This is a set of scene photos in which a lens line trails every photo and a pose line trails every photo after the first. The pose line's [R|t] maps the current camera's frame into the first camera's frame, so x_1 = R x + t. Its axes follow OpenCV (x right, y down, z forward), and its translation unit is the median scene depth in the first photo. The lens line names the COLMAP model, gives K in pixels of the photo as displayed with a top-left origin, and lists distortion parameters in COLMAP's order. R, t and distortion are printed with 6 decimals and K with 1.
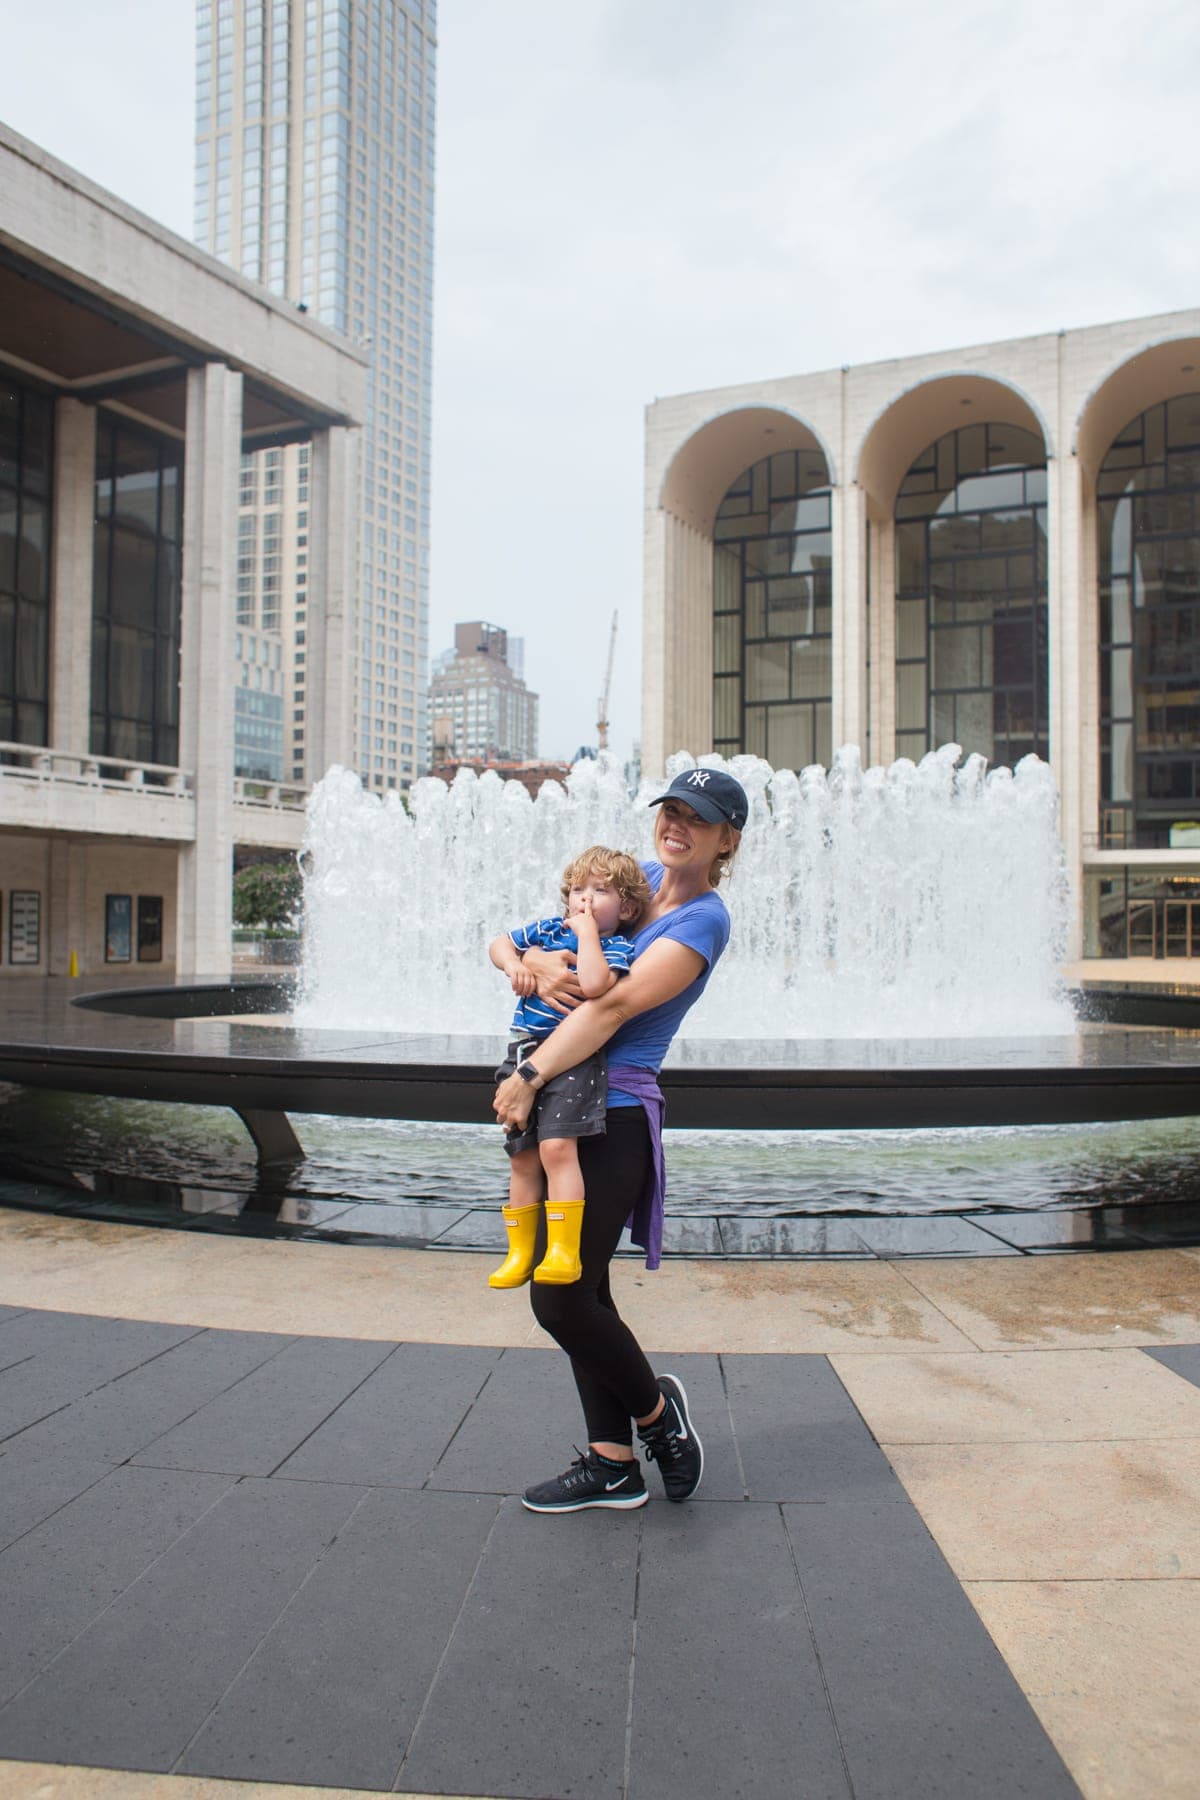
lens RADIAL K [[1428.3, 0, 600.0], [0, 1428.3, 900.0], [0, 0, 1]] dist [-0.094267, 0.132922]
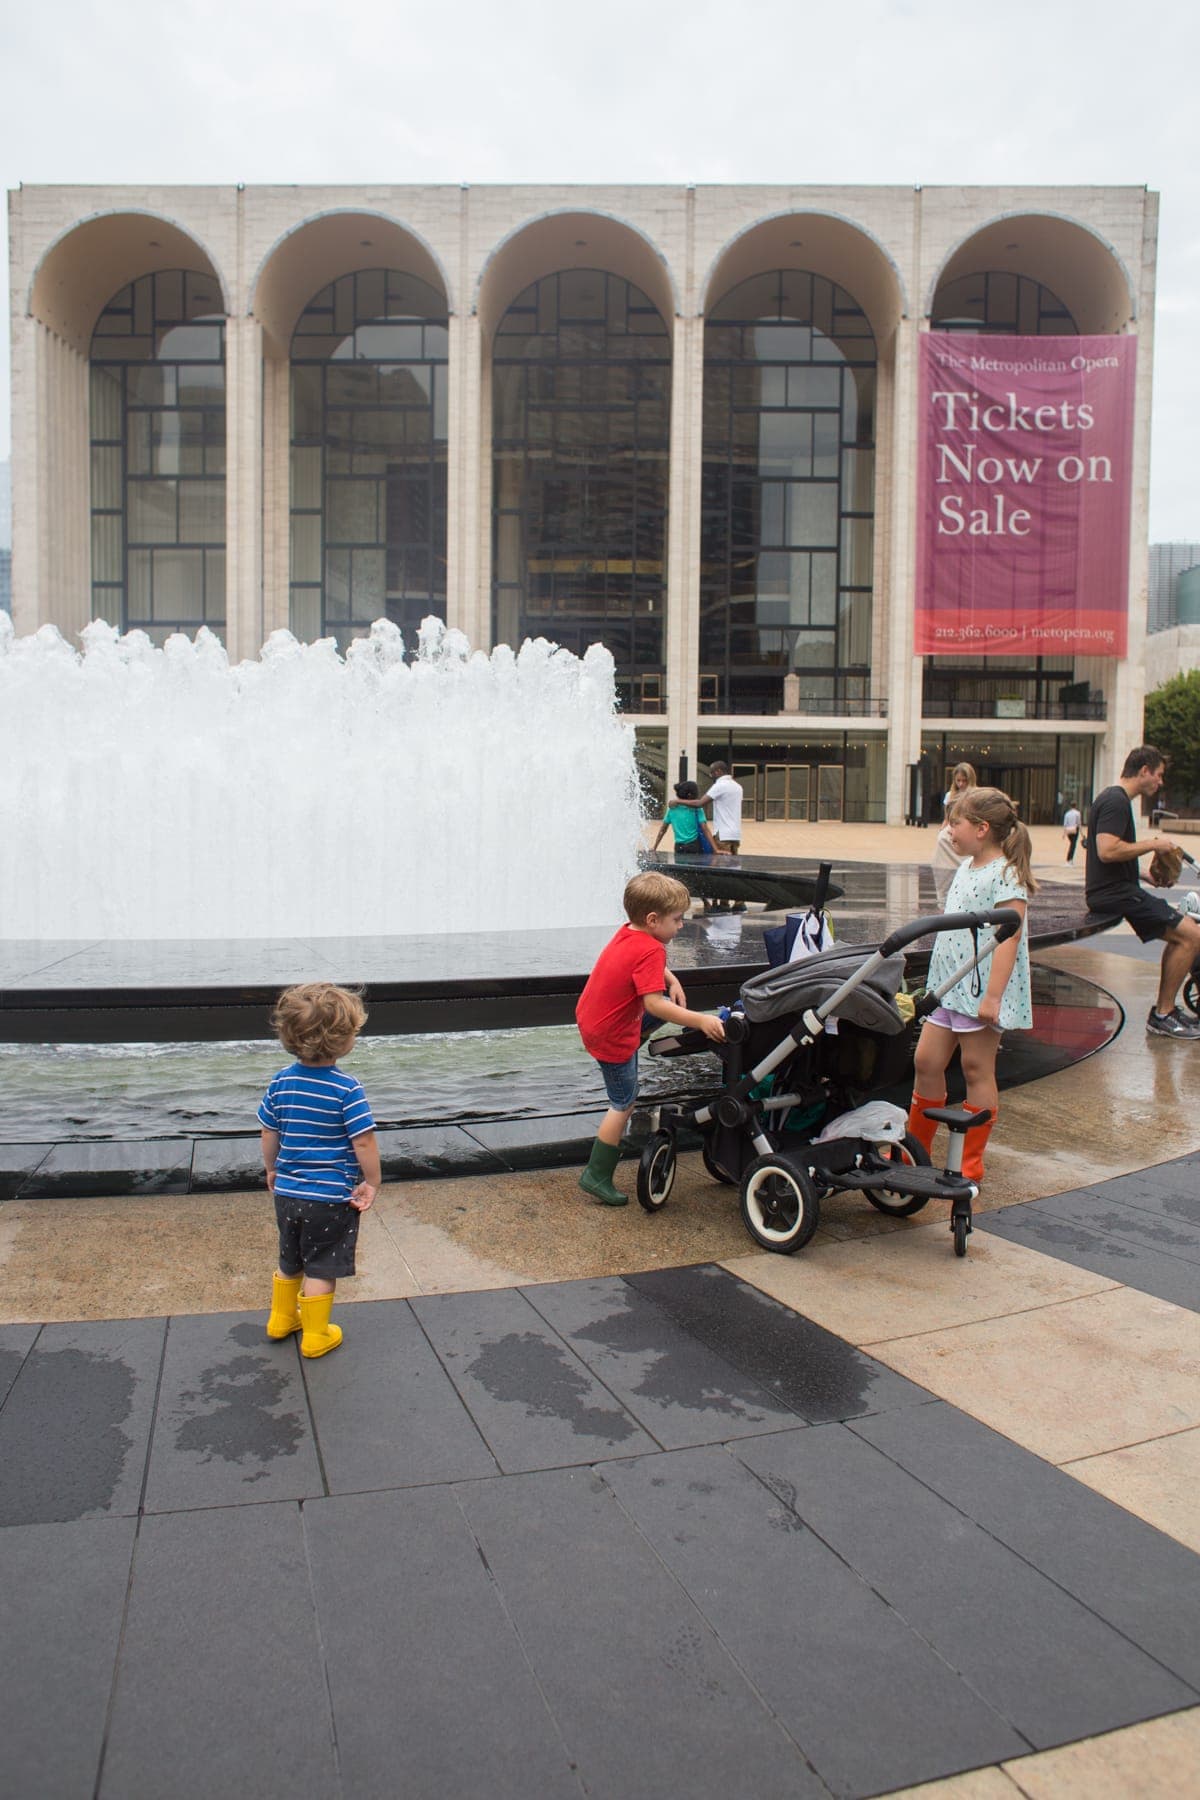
lens RADIAL K [[1446.0, 0, 600.0], [0, 1446.0, 900.0], [0, 0, 1]] dist [-0.101367, 0.139785]
pose [[0.907262, -0.028392, 0.419607, -0.016868], [-0.013029, 0.995342, 0.095519, -0.000279], [-0.420364, -0.092128, 0.902666, 0.009493]]
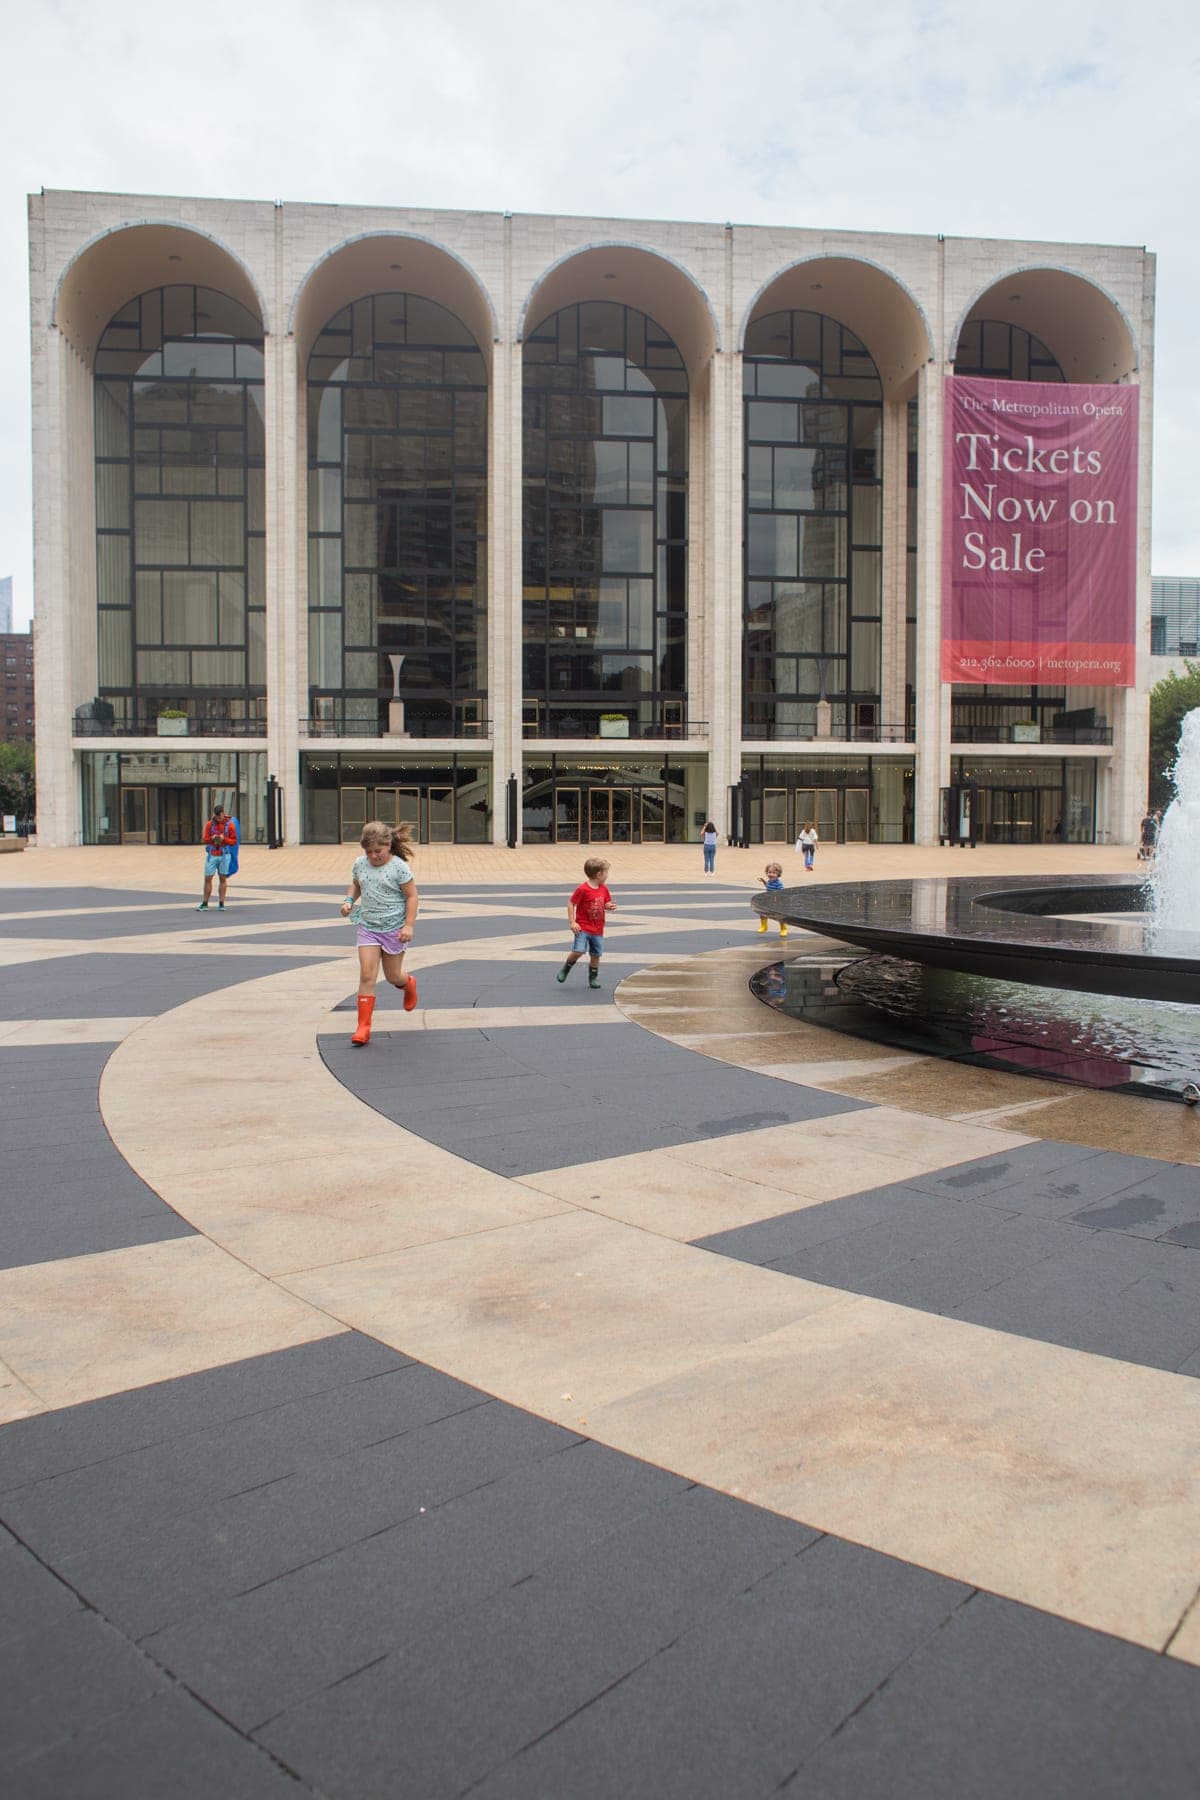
lens RADIAL K [[1428.3, 0, 600.0], [0, 1428.3, 900.0], [0, 0, 1]] dist [-0.094267, 0.132922]
pose [[0.837616, -0.039347, 0.544841, -0.155589], [-0.006024, 0.996677, 0.081238, -0.002126], [-0.546227, -0.071328, 0.834595, 0.088664]]
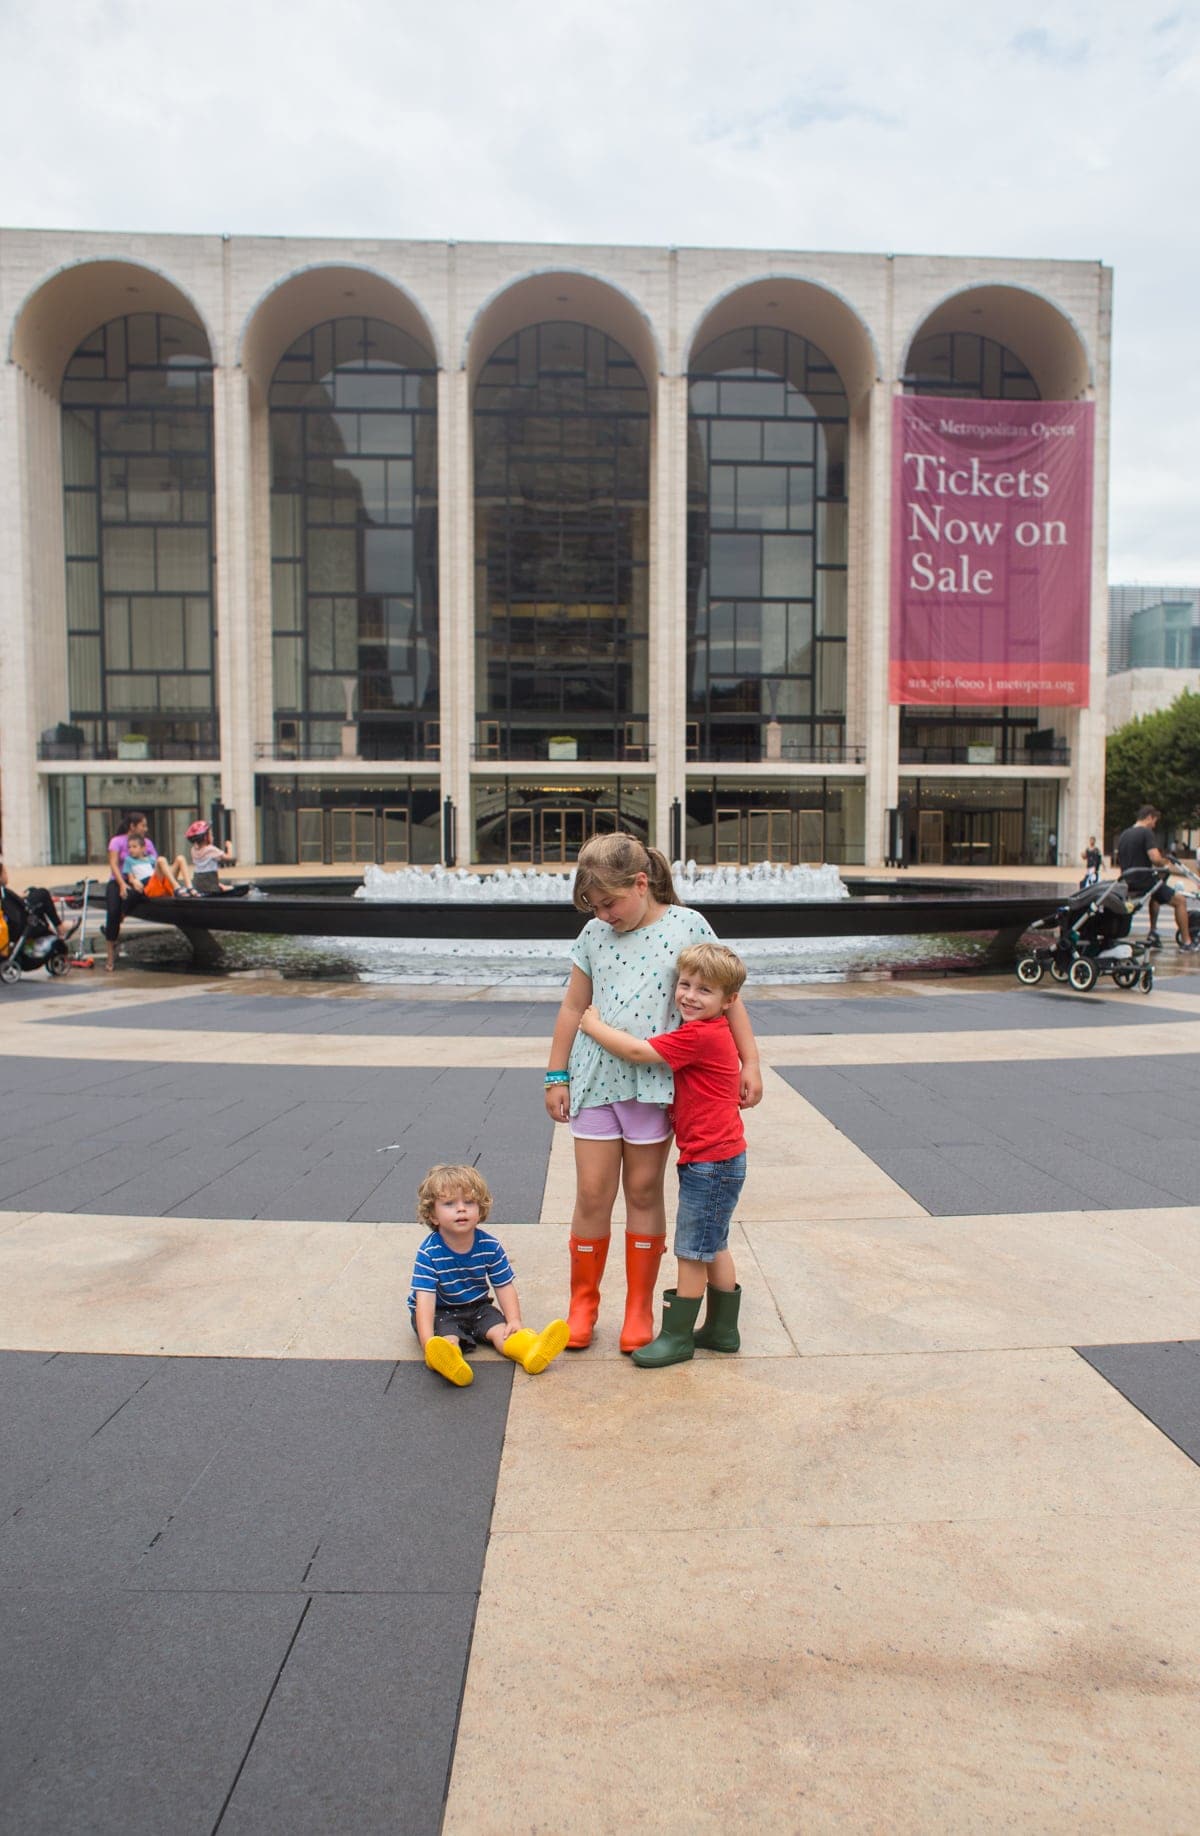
lens RADIAL K [[1571.7, 0, 661.9], [0, 1571.7, 992.3], [0, 0, 1]] dist [-0.098685, 0.136262]
pose [[0.863116, -0.053565, 0.502157, -0.110616], [-0.006283, 0.993143, 0.116737, -0.000766], [-0.504967, -0.103913, 0.856861, -0.069705]]
